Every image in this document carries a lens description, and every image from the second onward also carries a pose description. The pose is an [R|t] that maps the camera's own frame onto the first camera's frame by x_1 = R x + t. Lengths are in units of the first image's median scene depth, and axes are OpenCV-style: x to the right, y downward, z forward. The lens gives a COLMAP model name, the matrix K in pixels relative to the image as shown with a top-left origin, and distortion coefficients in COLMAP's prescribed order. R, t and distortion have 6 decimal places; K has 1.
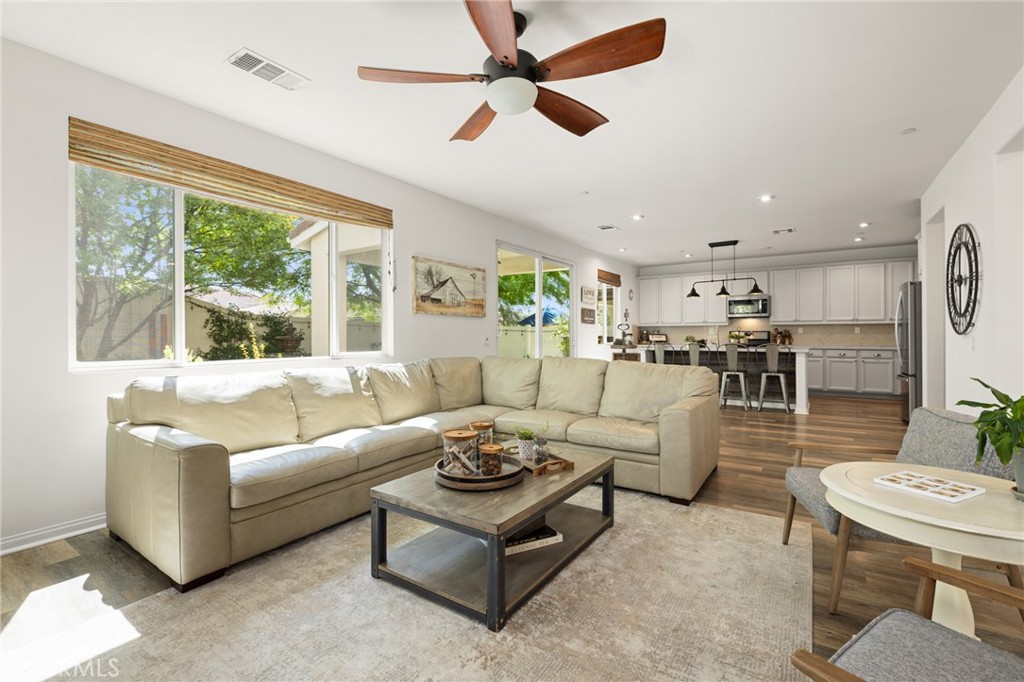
lens RADIAL K [[452.2, 0, 509.0], [0, 452.2, 338.0], [0, 0, 1]] dist [-0.004991, 0.000418]
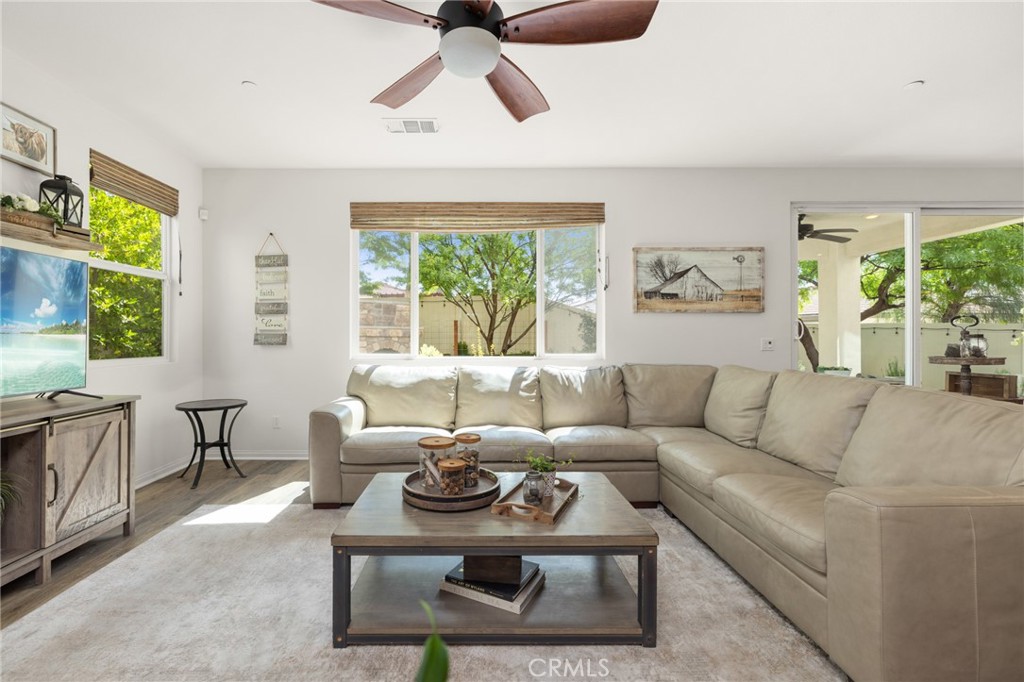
lens RADIAL K [[438.0, 0, 478.7], [0, 438.0, 340.4], [0, 0, 1]] dist [-0.005069, 0.001942]
pose [[0.569321, 0.008111, -0.822075, 0.304439], [-0.006573, 0.999964, 0.005314, -0.001688], [0.822089, 0.002378, 0.569354, 0.243826]]
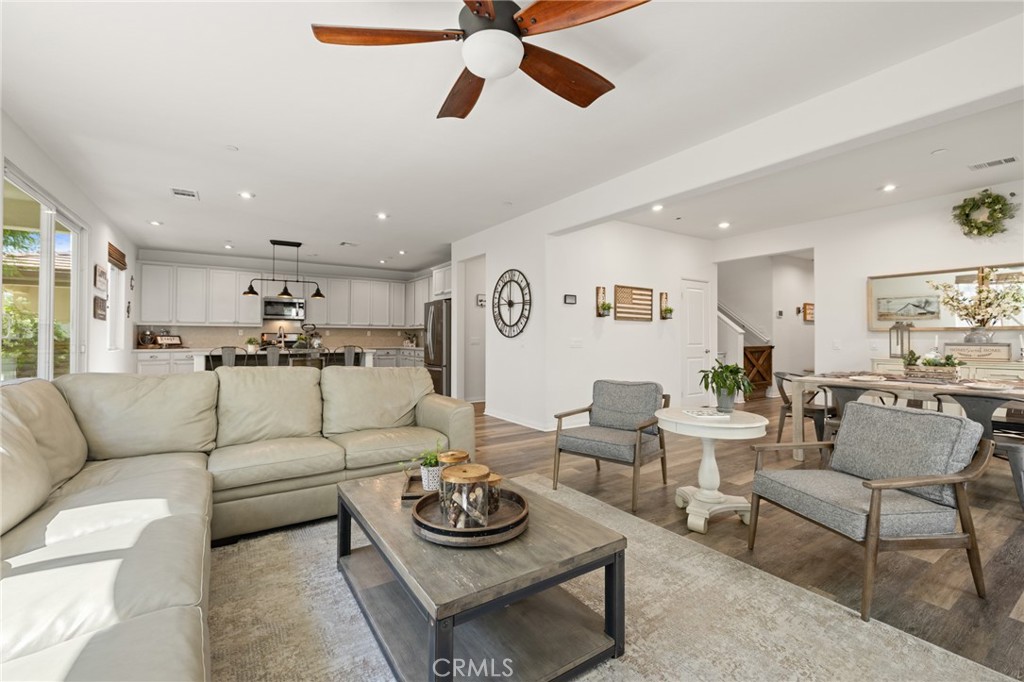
lens RADIAL K [[438.0, 0, 513.2], [0, 438.0, 333.7], [0, 0, 1]] dist [-0.005069, 0.001942]
pose [[0.378266, 0.011413, 0.925626, -0.323165], [0.002456, 0.999908, -0.013332, 0.000176], [-0.925694, 0.007317, 0.378204, 0.291482]]
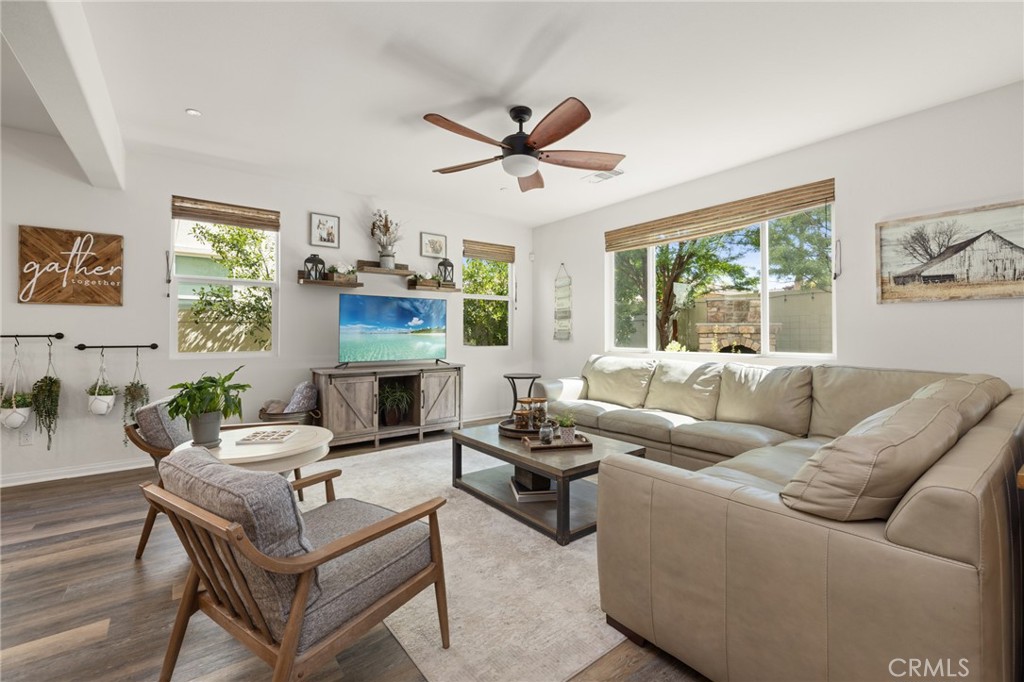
lens RADIAL K [[438.0, 0, 515.7], [0, 438.0, 326.8], [0, 0, 1]] dist [-0.005069, 0.001942]
pose [[-0.304094, -0.012156, -0.952564, 0.581873], [-0.003090, 0.999926, -0.011774, -0.007324], [0.952637, -0.000637, -0.304109, 0.624758]]
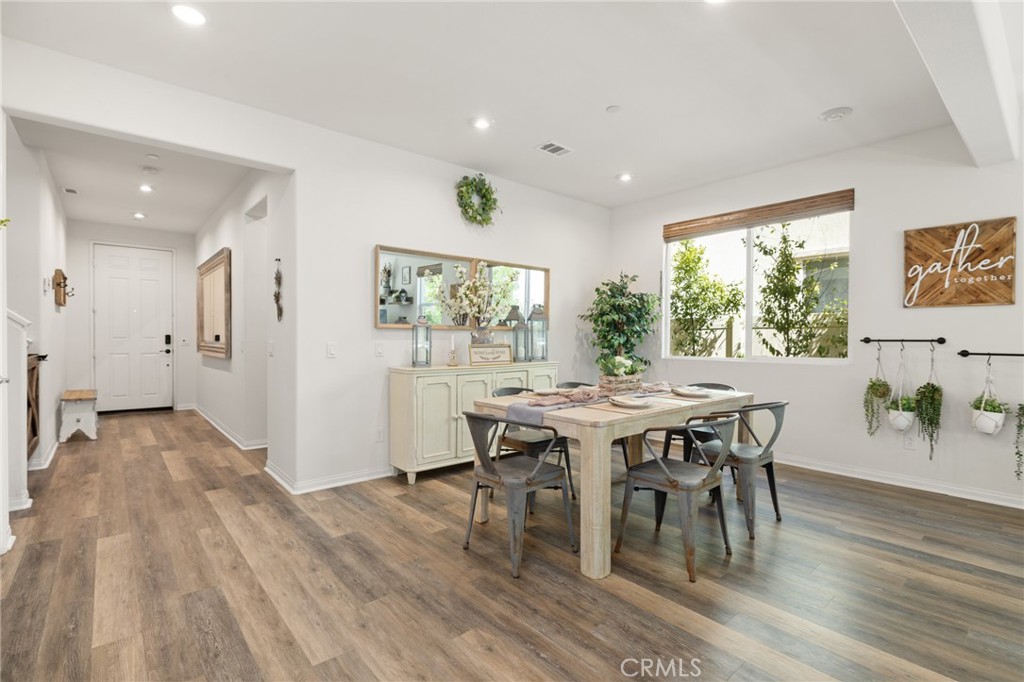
lens RADIAL K [[471.7, 0, 505.3], [0, 471.7, 344.4], [0, 0, 1]] dist [-0.010199, 0.000310]
pose [[-0.964610, -0.005541, 0.263623, 0.582361], [-0.000196, 0.999794, 0.020298, -0.007258], [-0.263681, 0.019528, -0.964412, 0.563110]]
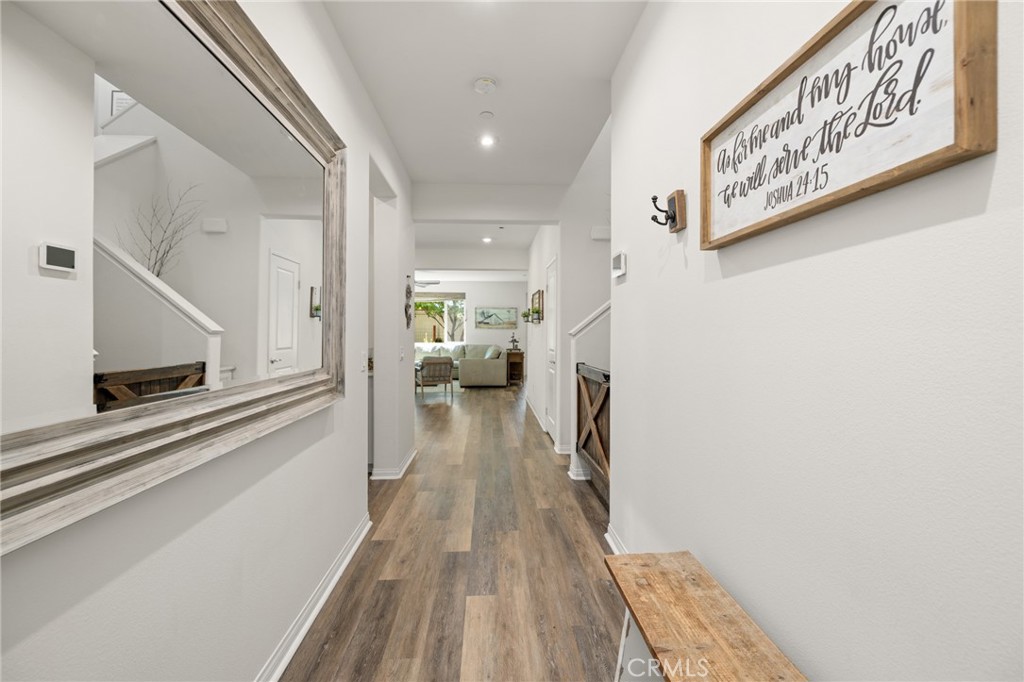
lens RADIAL K [[438.0, 0, 502.3], [0, 438.0, 334.8], [0, 0, 1]] dist [-0.005069, 0.001942]
pose [[0.593348, 0.005503, -0.804927, 1.907529], [-0.007744, 0.999969, 0.001129, -0.019162], [0.804909, 0.005564, 0.593372, -0.418196]]
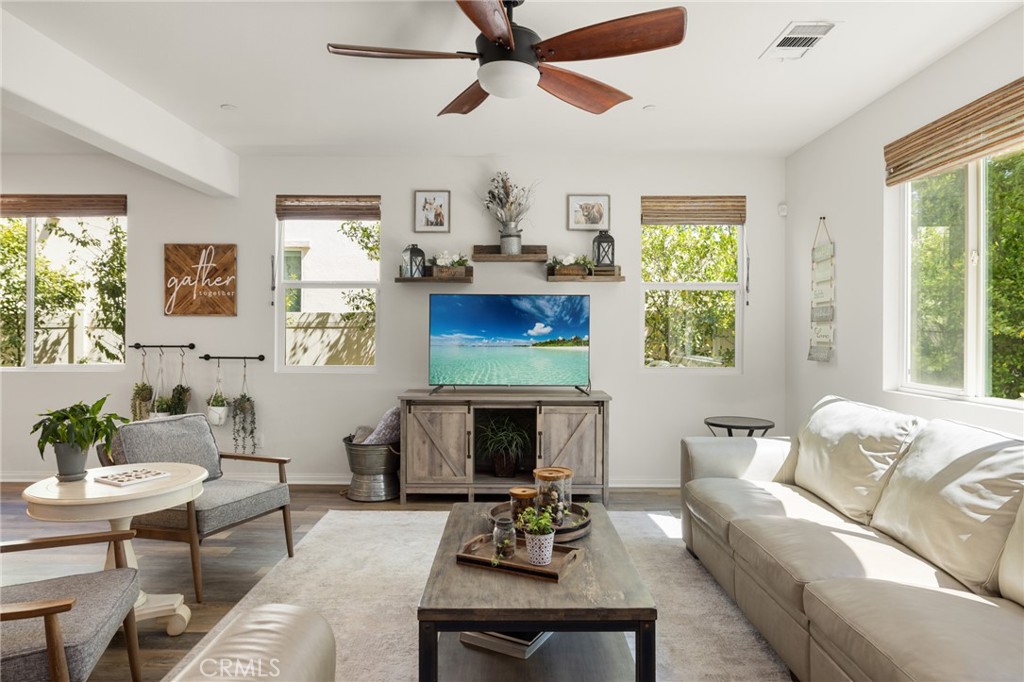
lens RADIAL K [[635.7, 0, 510.7], [0, 635.7, 326.4], [0, 0, 1]] dist [0.006396, -0.000146]
pose [[-0.830295, -0.005356, -0.557299, 0.293780], [-0.005229, 0.999985, -0.001820, -0.032252], [0.557300, 0.001403, -0.830310, 0.889569]]
